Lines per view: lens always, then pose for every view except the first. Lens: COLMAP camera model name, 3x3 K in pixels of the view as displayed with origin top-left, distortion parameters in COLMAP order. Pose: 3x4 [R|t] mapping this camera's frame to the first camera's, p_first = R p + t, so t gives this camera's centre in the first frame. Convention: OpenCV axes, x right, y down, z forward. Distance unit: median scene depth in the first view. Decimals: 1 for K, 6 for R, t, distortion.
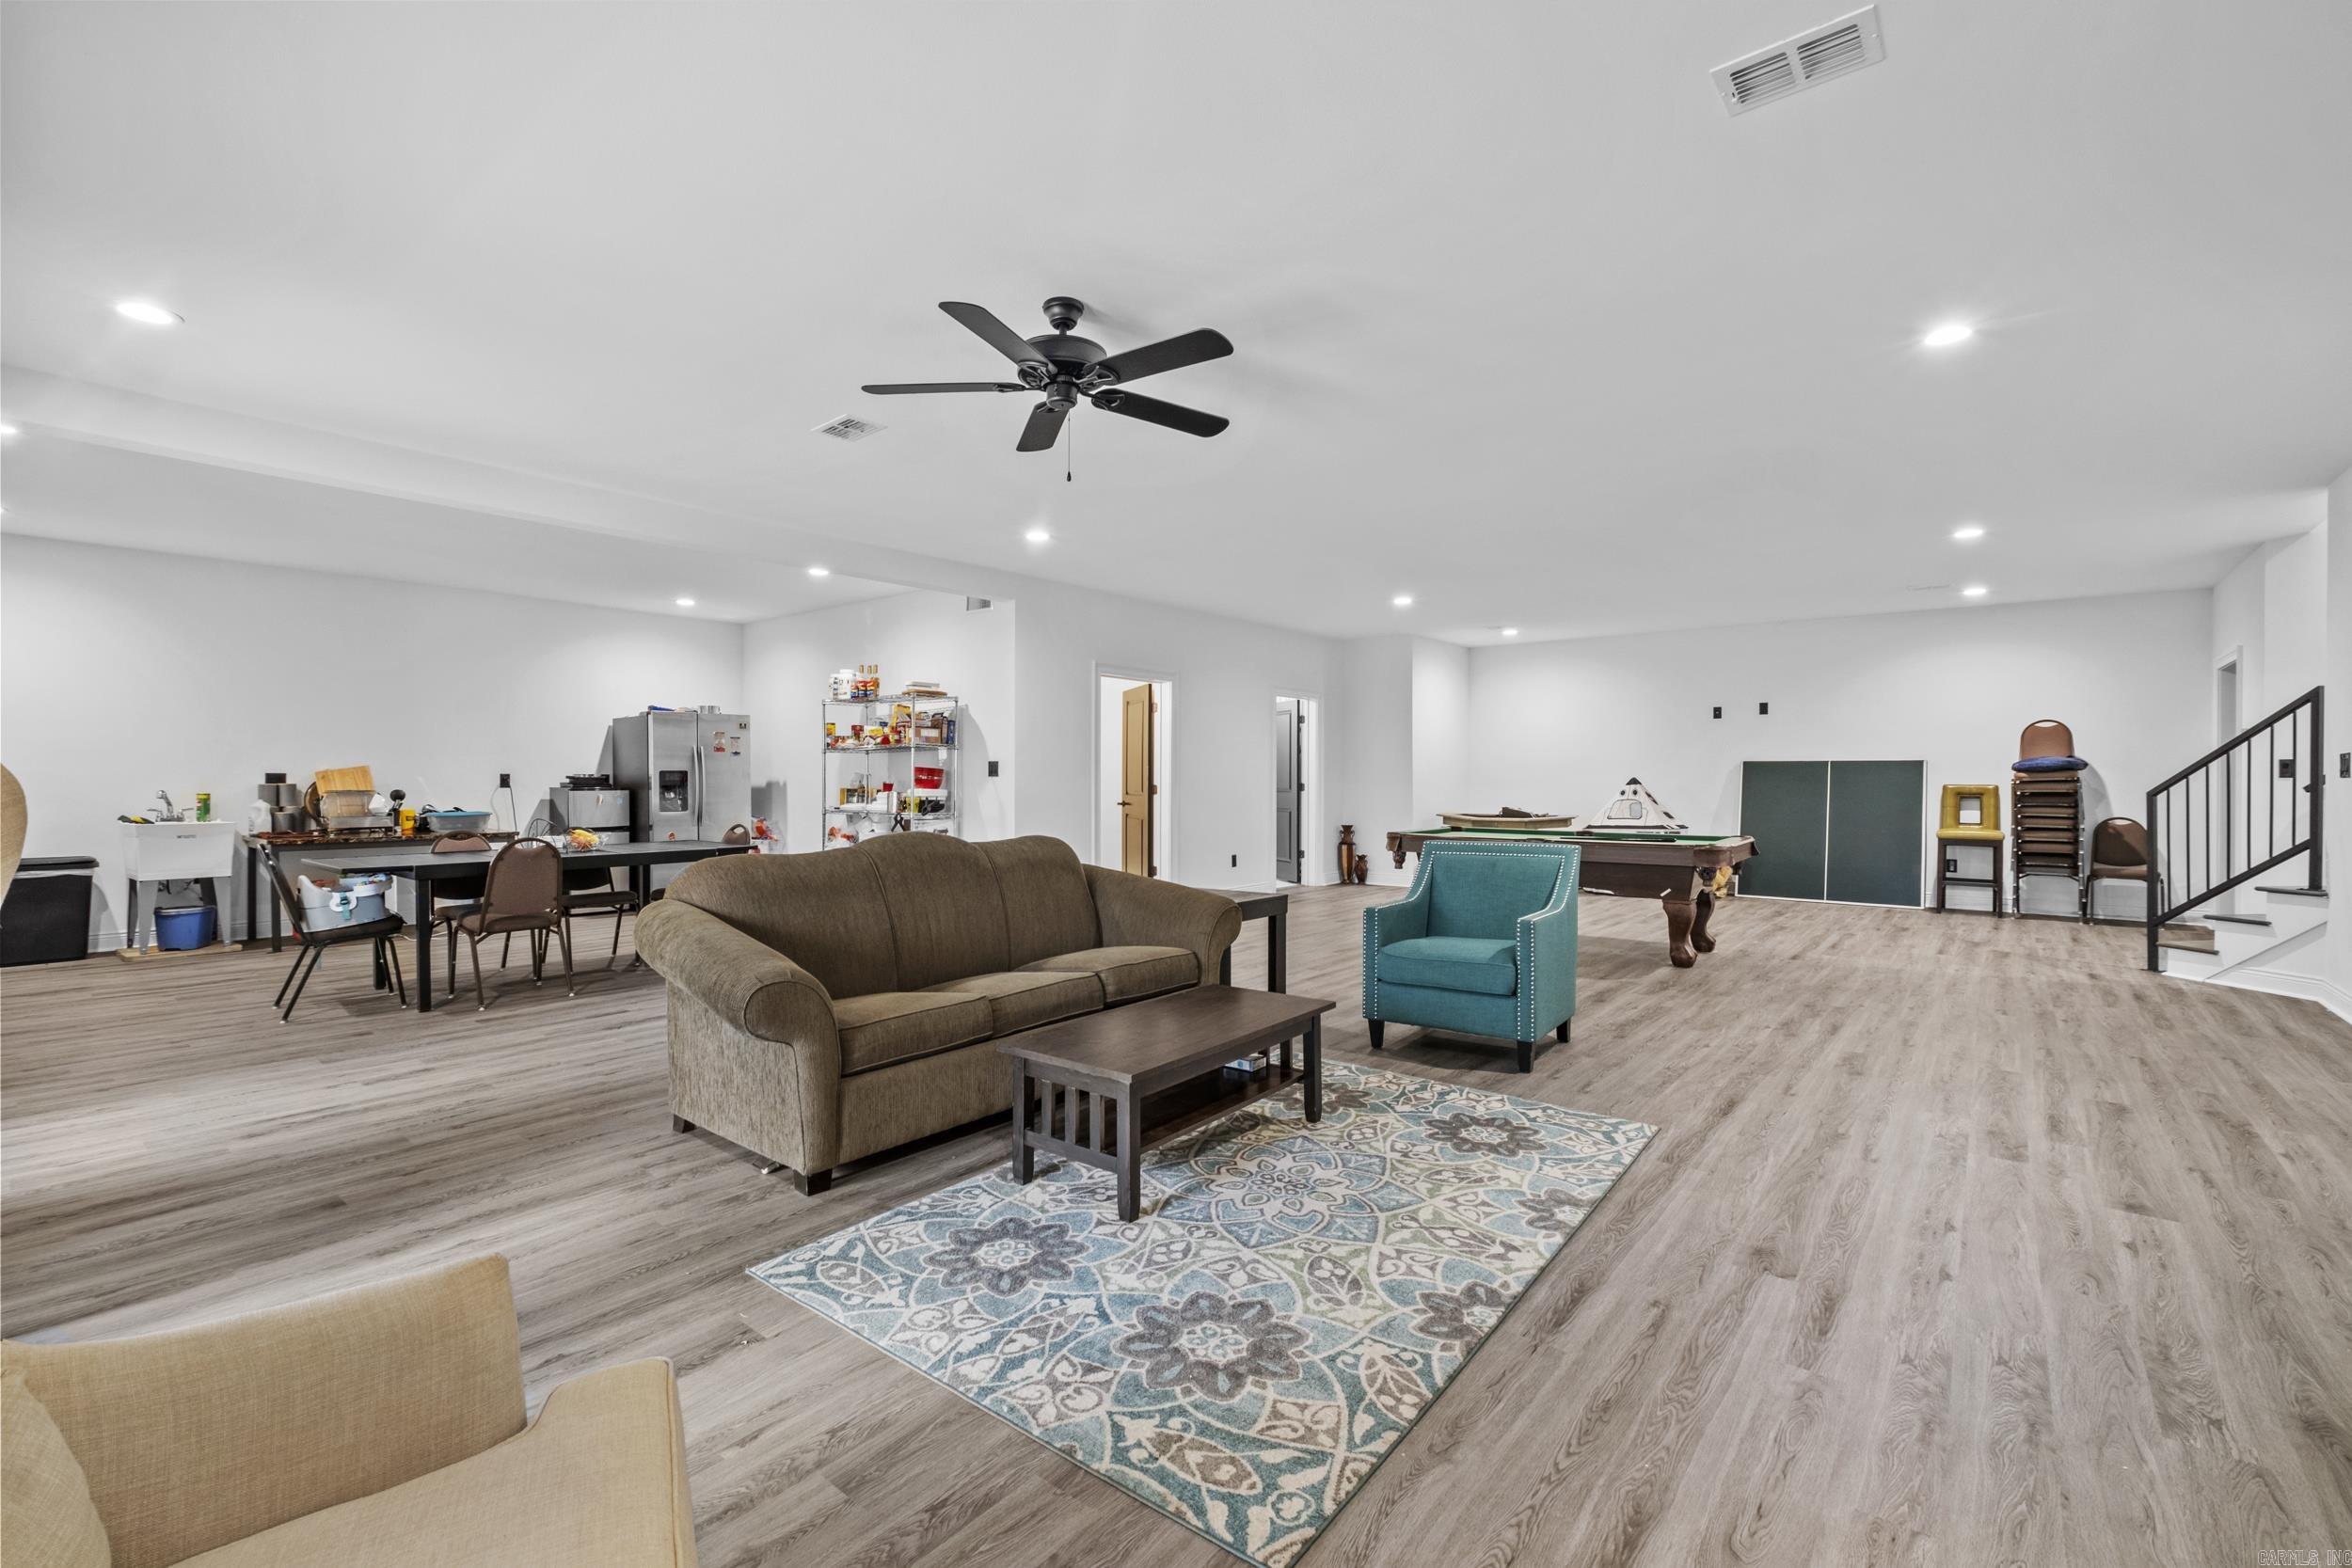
lens RADIAL K [[1035.2, 0, 1174.9], [0, 1035.2, 779.4], [0, 0, 1]] dist [-0.010795, 0.002772]
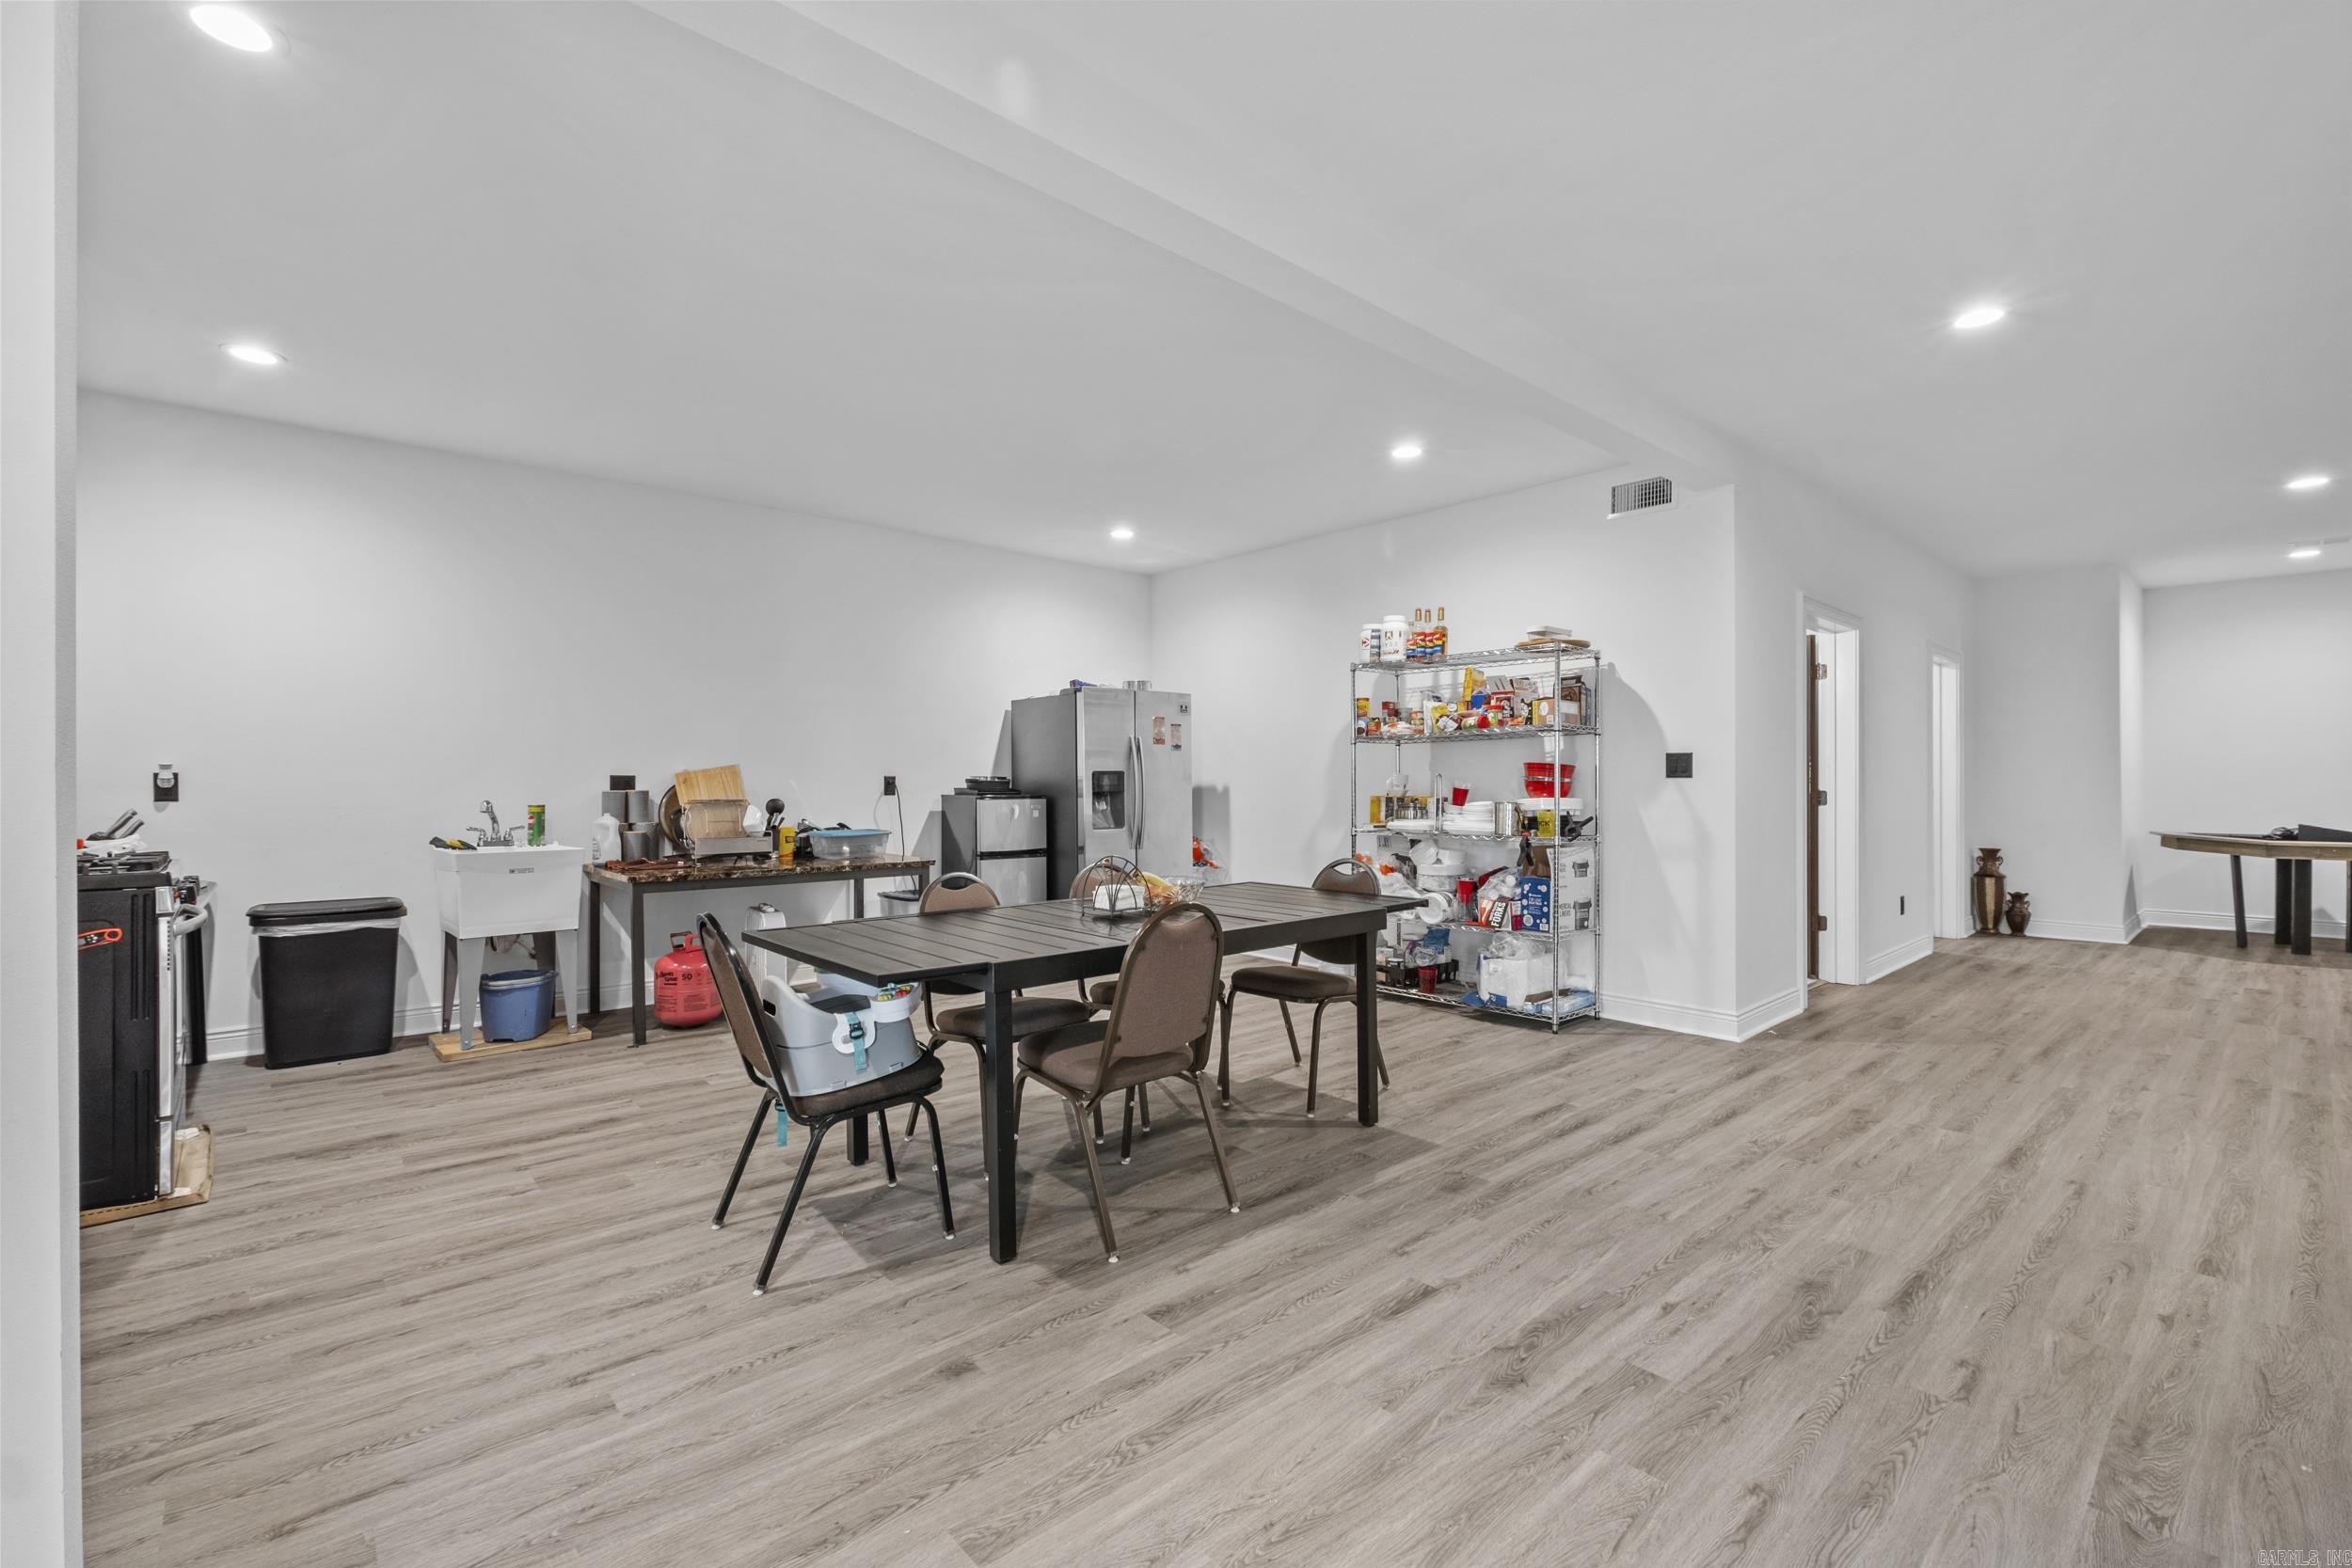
lens RADIAL K [[1035.2, 0, 1174.0], [0, 1035.2, 784.8], [0, 0, 1]] dist [-0.010795, 0.002772]
pose [[0.987284, -0.001443, -0.158962, -0.378917], [0.001579, 0.999998, 0.000729, 0.000589], [0.158960, -0.000971, 0.987284, 0.352893]]
